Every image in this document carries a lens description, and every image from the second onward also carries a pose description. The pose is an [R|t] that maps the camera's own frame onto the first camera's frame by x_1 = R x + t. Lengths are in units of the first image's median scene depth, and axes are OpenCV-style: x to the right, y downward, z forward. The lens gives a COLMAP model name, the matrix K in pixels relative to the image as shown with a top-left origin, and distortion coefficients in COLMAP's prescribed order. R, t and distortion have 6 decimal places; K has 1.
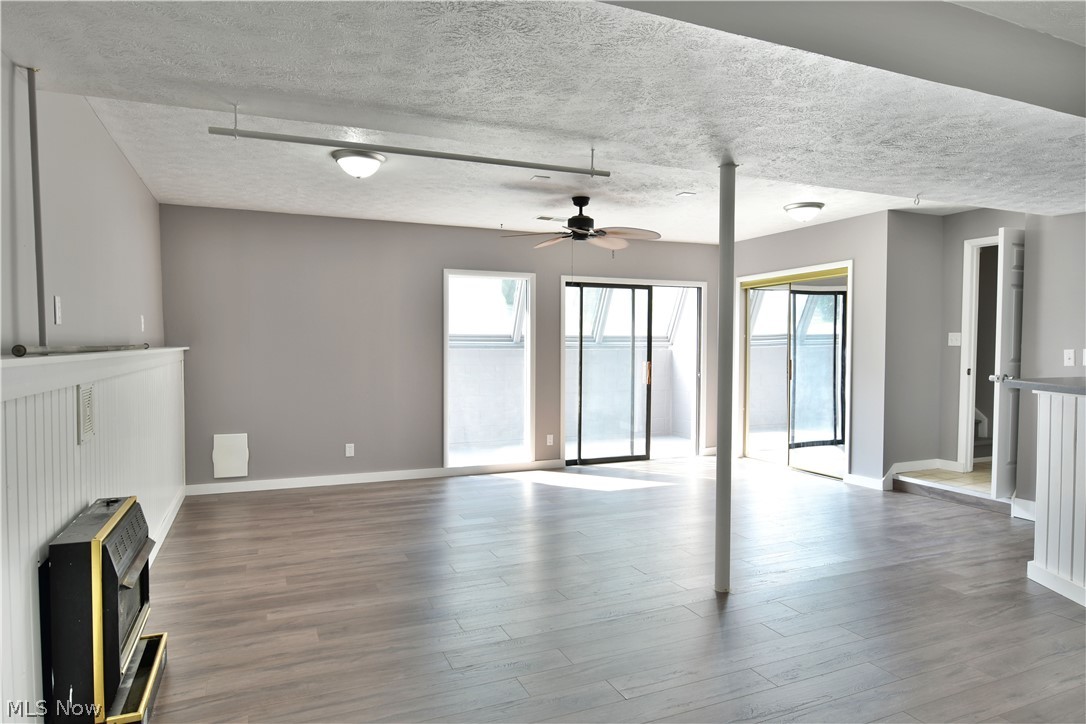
lens RADIAL K [[655.5, 0, 542.9], [0, 655.5, 363.4], [0, 0, 1]] dist [-0.012565, -0.006507]
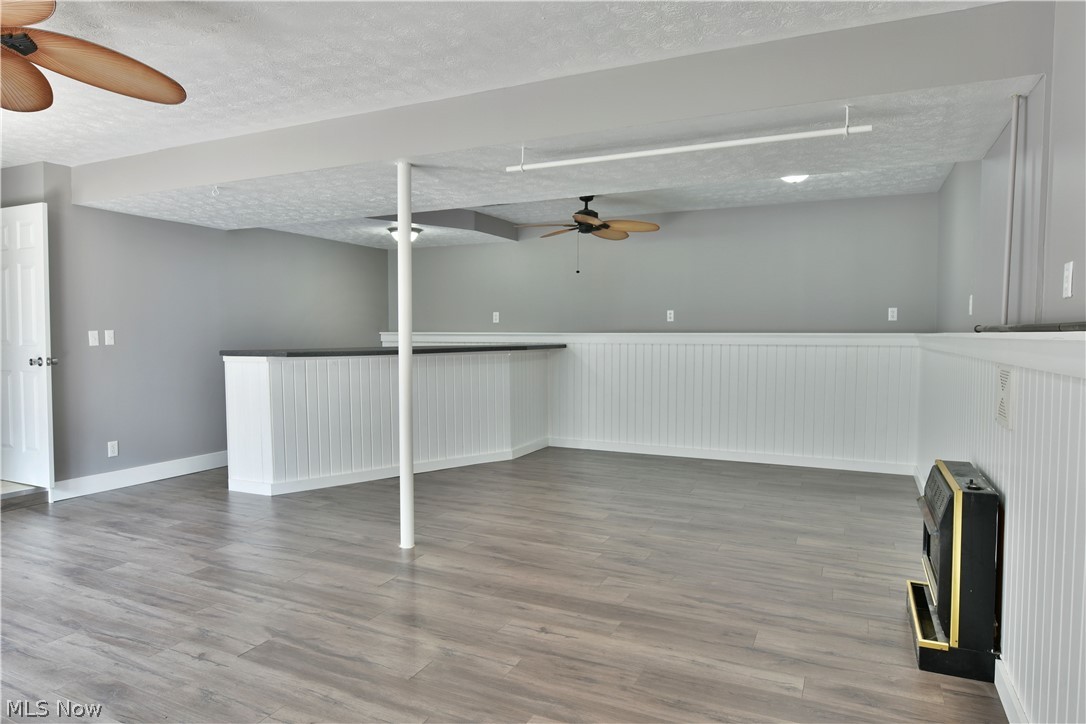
lens RADIAL K [[655.5, 0, 544.5], [0, 655.5, 363.5], [0, 0, 1]] dist [-0.012565, -0.006507]
pose [[-0.658470, -0.038257, 0.751634, -0.855112], [0.015793, 0.997785, 0.064621, -0.038630], [-0.752442, 0.054421, -0.656407, 1.868460]]
